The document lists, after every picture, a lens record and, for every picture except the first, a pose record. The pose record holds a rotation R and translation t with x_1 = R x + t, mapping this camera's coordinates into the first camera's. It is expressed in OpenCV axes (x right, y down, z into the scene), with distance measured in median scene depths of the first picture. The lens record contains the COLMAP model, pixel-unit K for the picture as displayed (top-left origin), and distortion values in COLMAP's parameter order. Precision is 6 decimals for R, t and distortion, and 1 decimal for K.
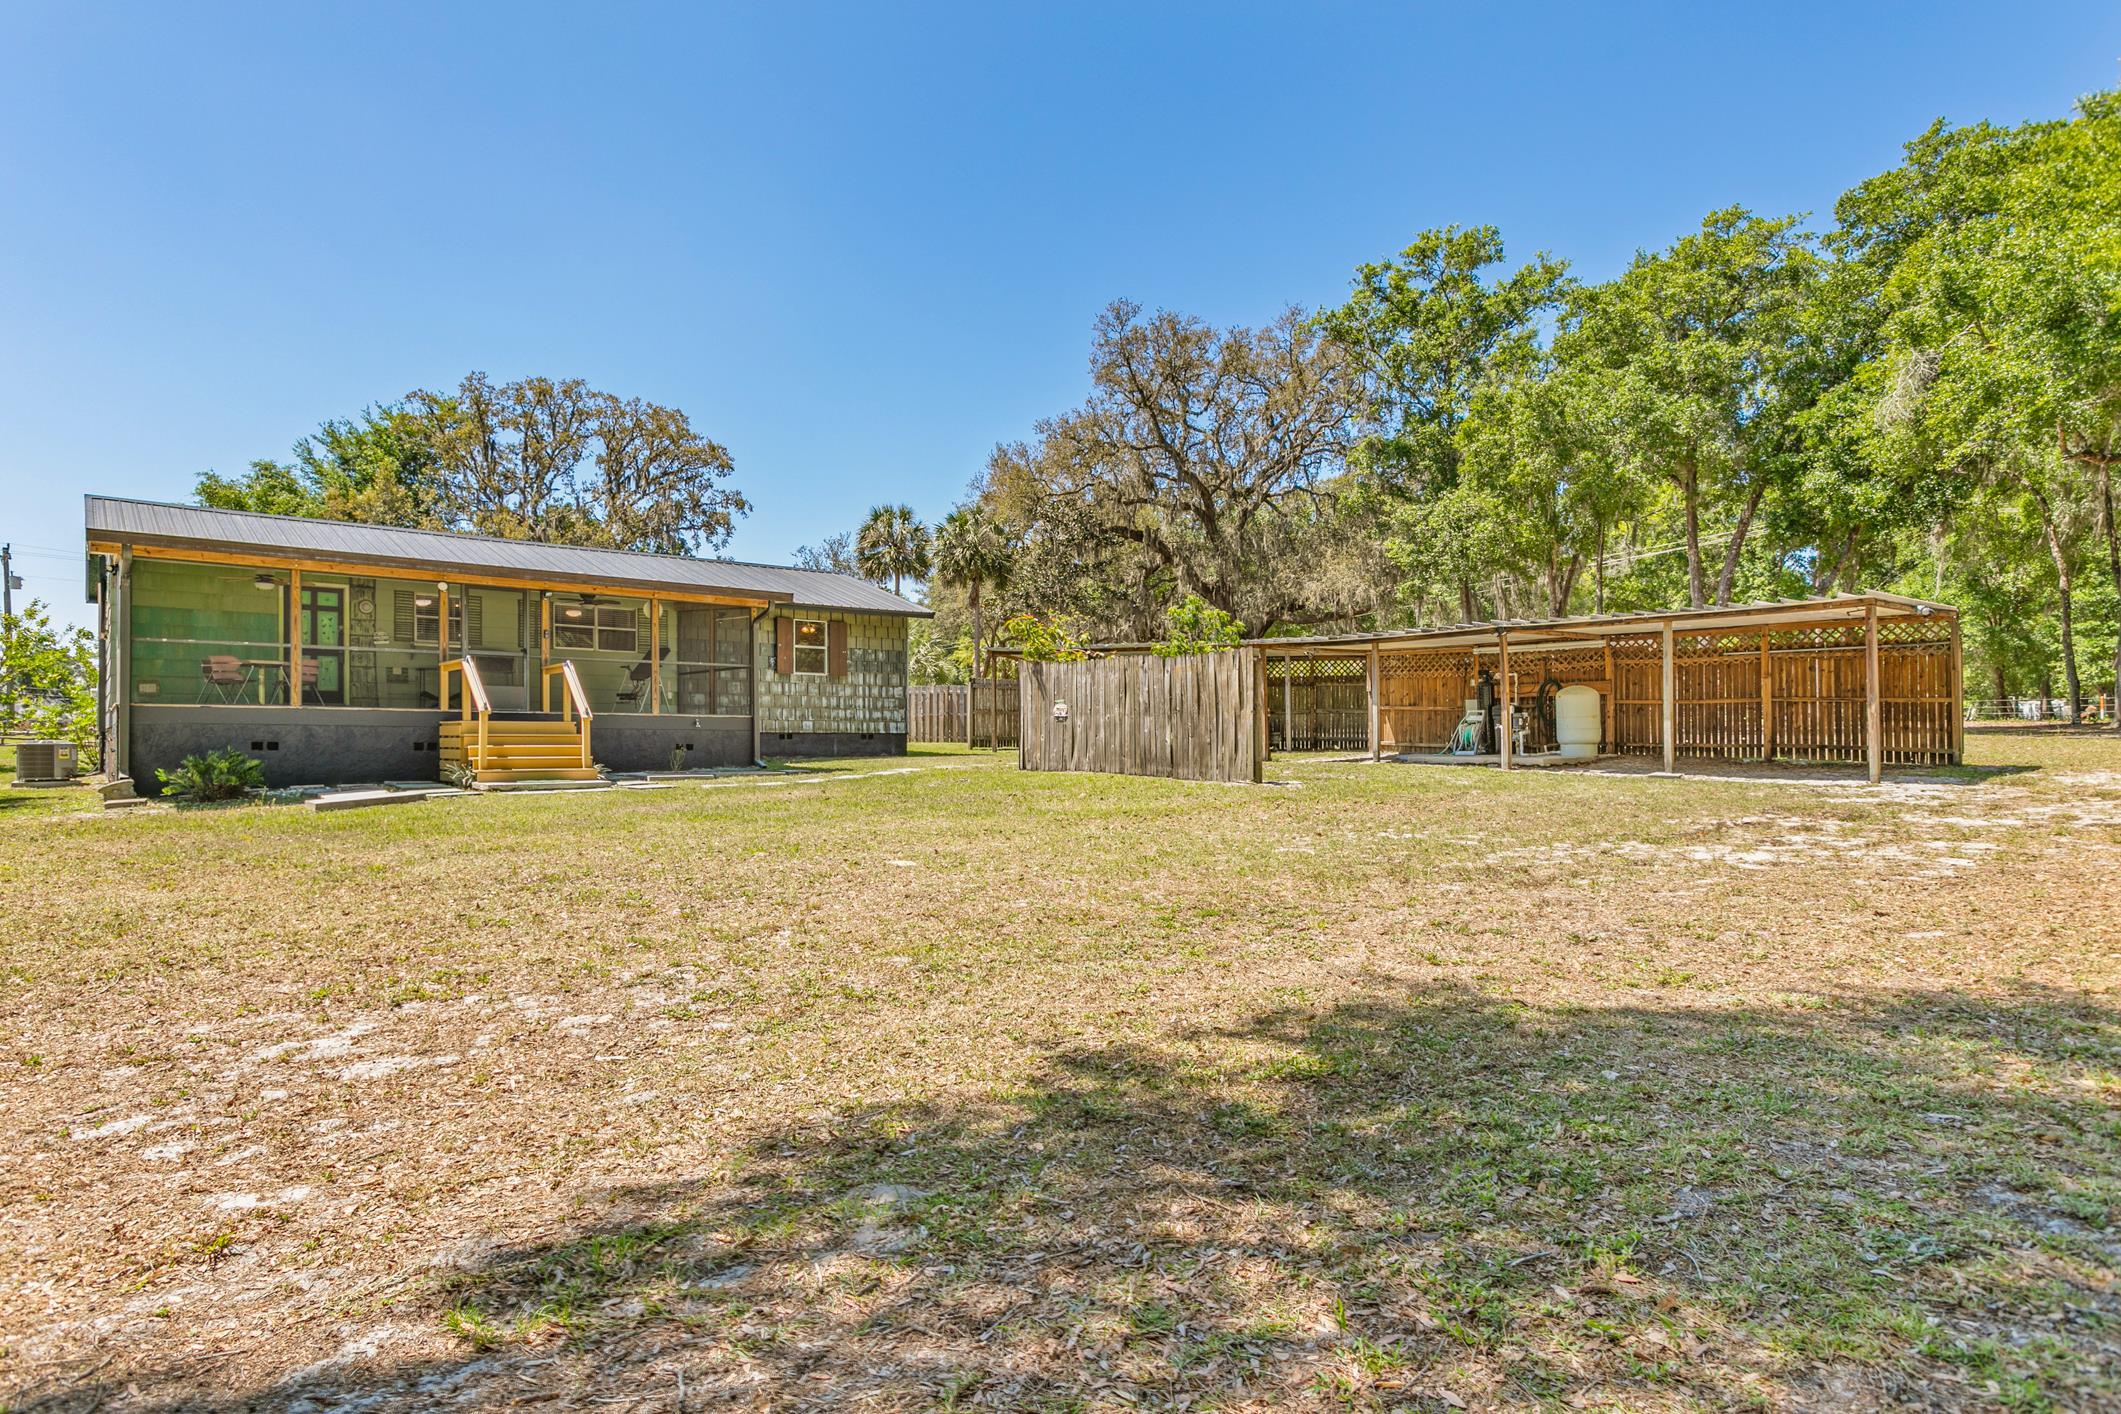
lens RADIAL K [[1176.9, 0, 1057.3], [0, 1176.9, 723.3], [0, 0, 1]] dist [-0.007857, -0.001333]
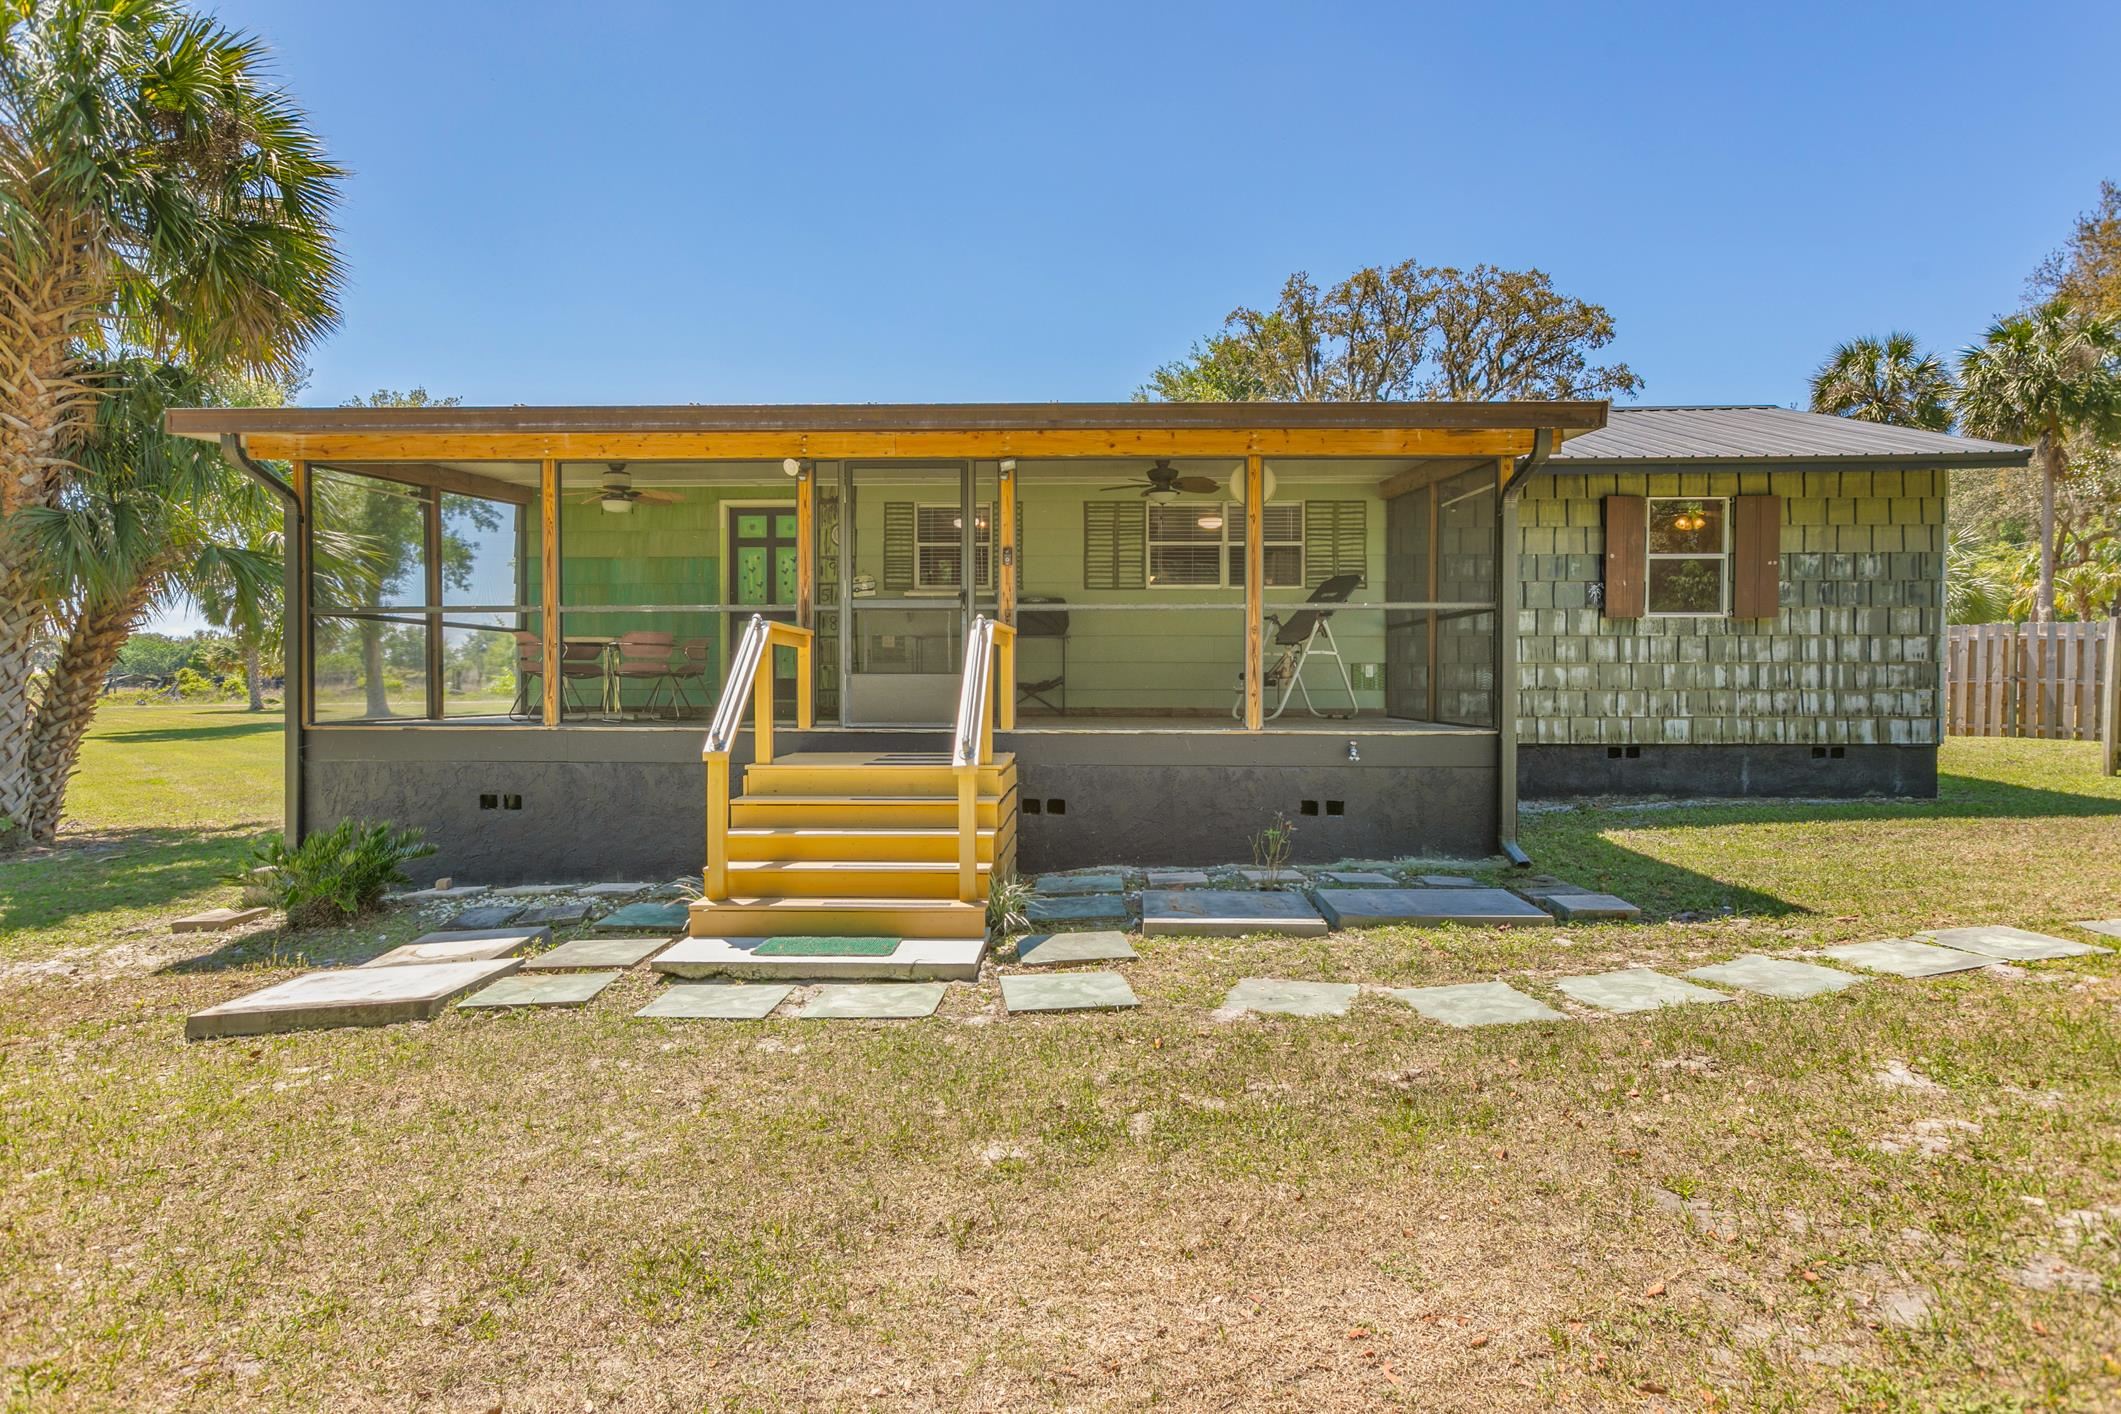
lens RADIAL K [[1234.7, 0, 999.8], [0, 1234.7, 723.9], [0, 0, 1]] dist [-0.015282, -0.000218]
pose [[0.731602, 0.020595, -0.681421, -0.073898], [0.010084, 0.999107, 0.041023, -0.020831], [0.681658, -0.036884, 0.730741, 0.439759]]
